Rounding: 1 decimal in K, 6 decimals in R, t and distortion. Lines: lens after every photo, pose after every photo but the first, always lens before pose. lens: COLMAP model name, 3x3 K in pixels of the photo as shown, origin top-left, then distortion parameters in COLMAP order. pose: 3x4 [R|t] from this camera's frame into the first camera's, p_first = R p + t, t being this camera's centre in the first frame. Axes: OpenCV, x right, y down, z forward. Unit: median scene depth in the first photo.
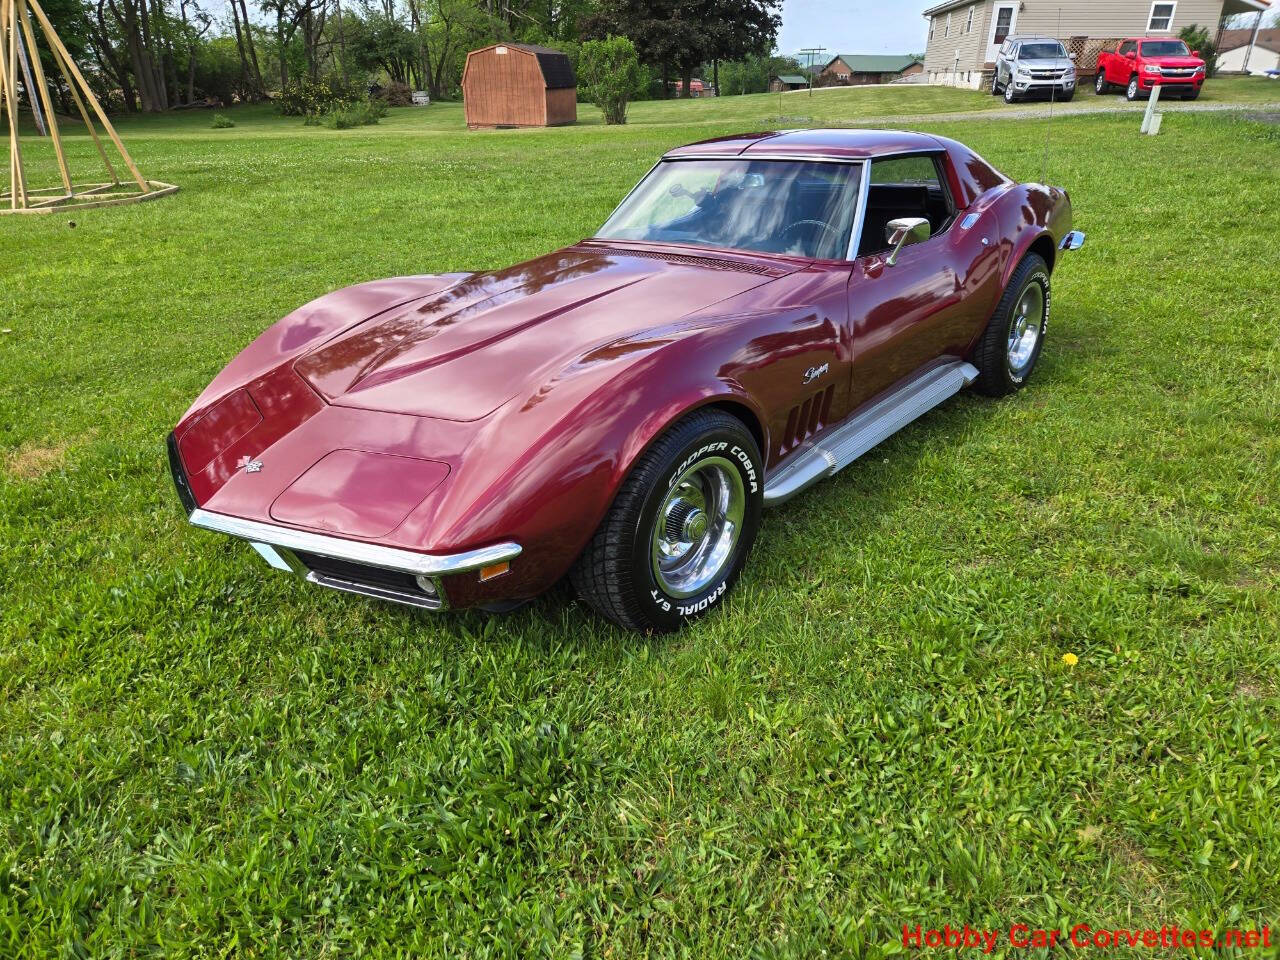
lens RADIAL K [[858.2, 0, 623.3], [0, 858.2, 493.6], [0, 0, 1]] dist [0.071746, -0.062752]
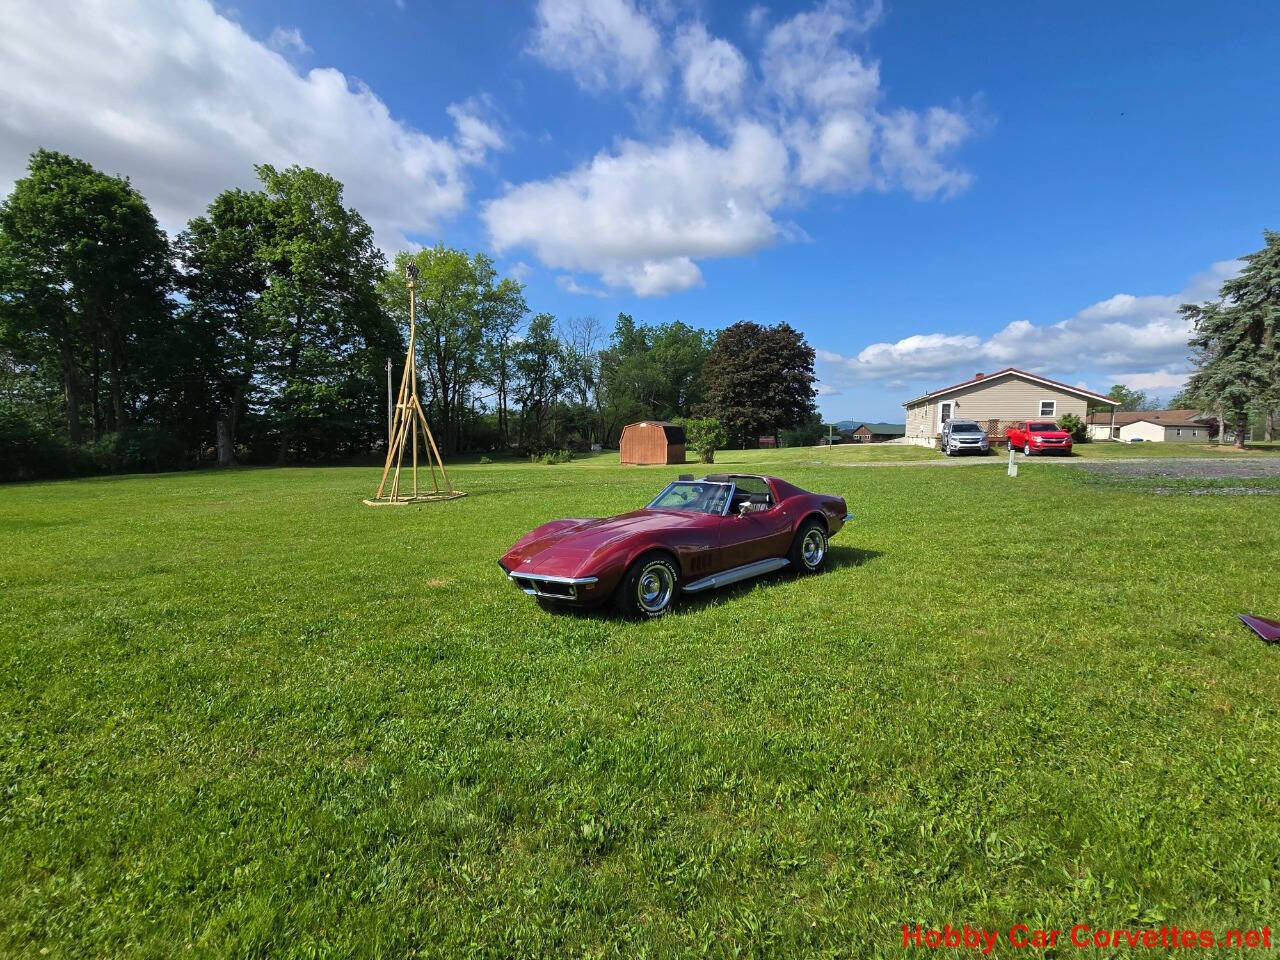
lens RADIAL K [[611.7, 0, 640.0], [0, 611.7, 480.0], [0, 0, 1]] dist [-0.002775, -0.000141]
pose [[0.990098, 0.016597, -0.139391, 0.093866], [-0.066098, 0.931137, -0.358629, 0.133264], [0.123840, 0.364292, 0.923014, -0.348614]]
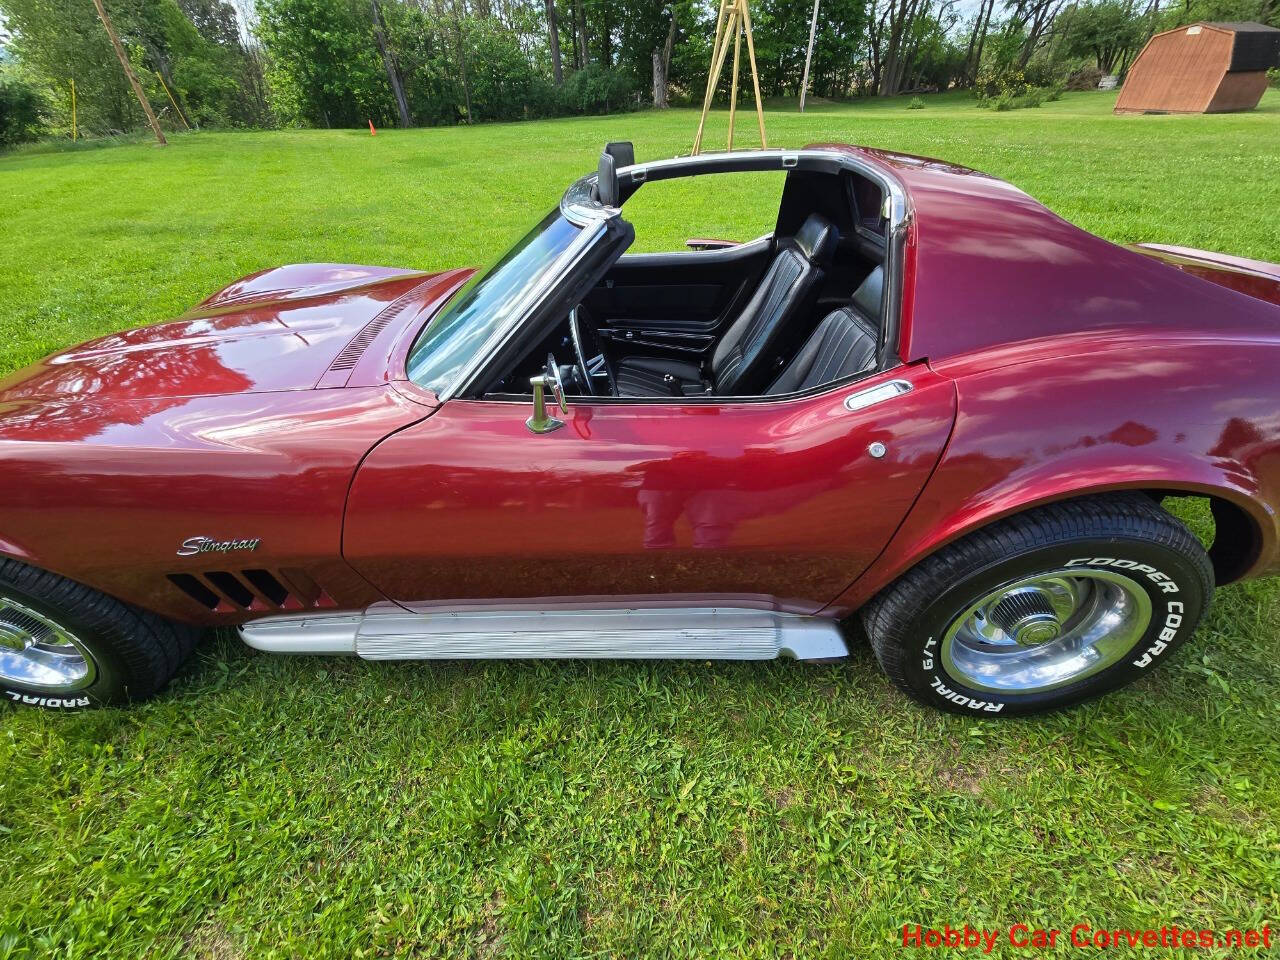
lens RADIAL K [[524.4, 0, 643.5], [0, 524.4, 482.3], [0, 0, 1]] dist [0.000553, -0.000443]
pose [[0.646952, 0.459582, -0.608471, 0.205942], [-0.312940, 0.887691, 0.337748, -0.132213], [0.695358, -0.028092, 0.718115, 0.290039]]
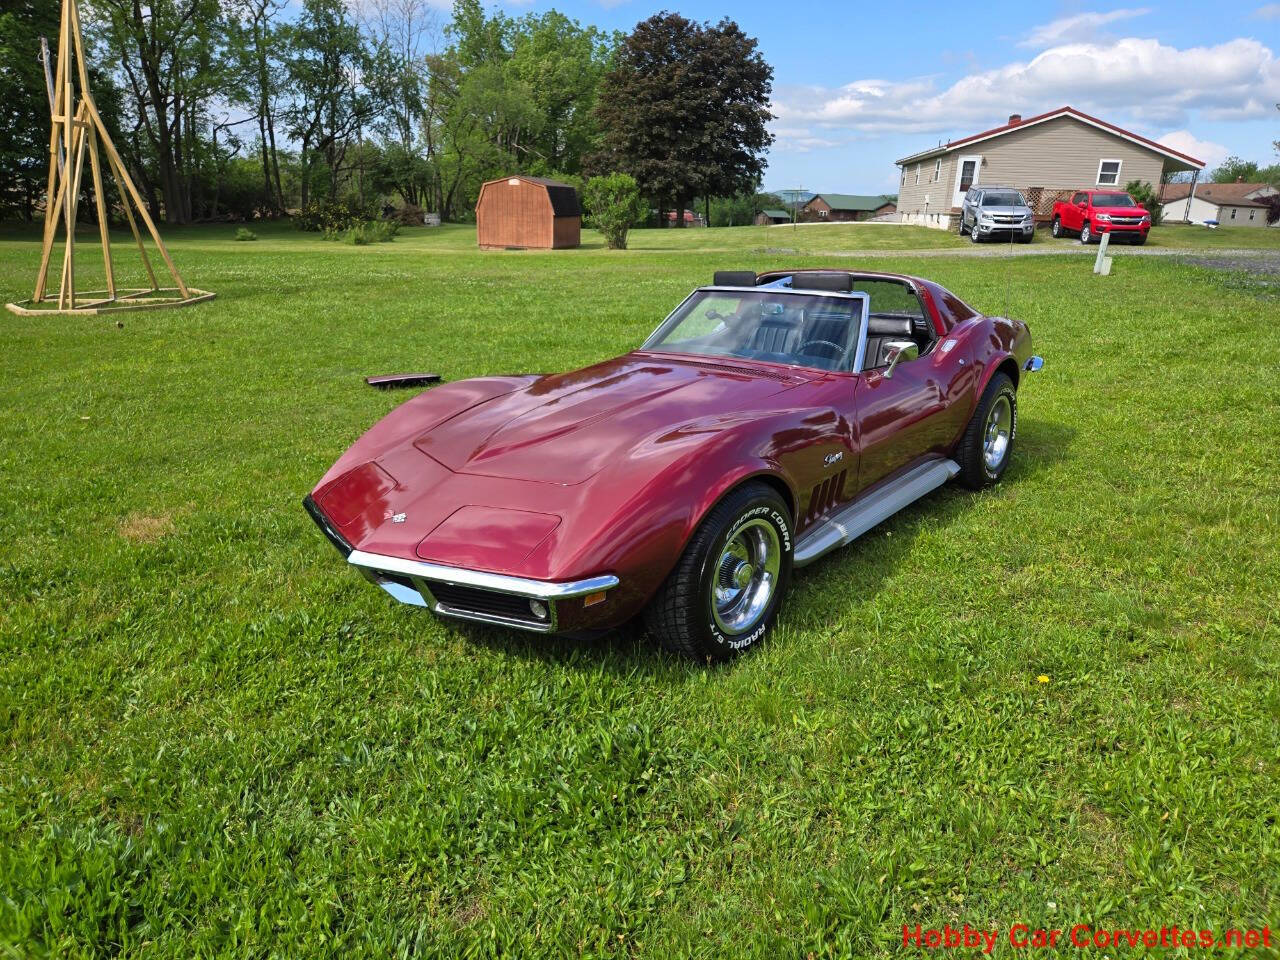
lens RADIAL K [[857.2, 0, 641.0], [0, 857.2, 466.1], [0, 0, 1]] dist [0.066519, -0.057703]
pose [[0.999194, 0.022998, 0.032904, -0.029256], [-0.017687, 0.987999, -0.153444, 0.020320], [-0.036038, 0.152738, 0.987609, -0.067418]]
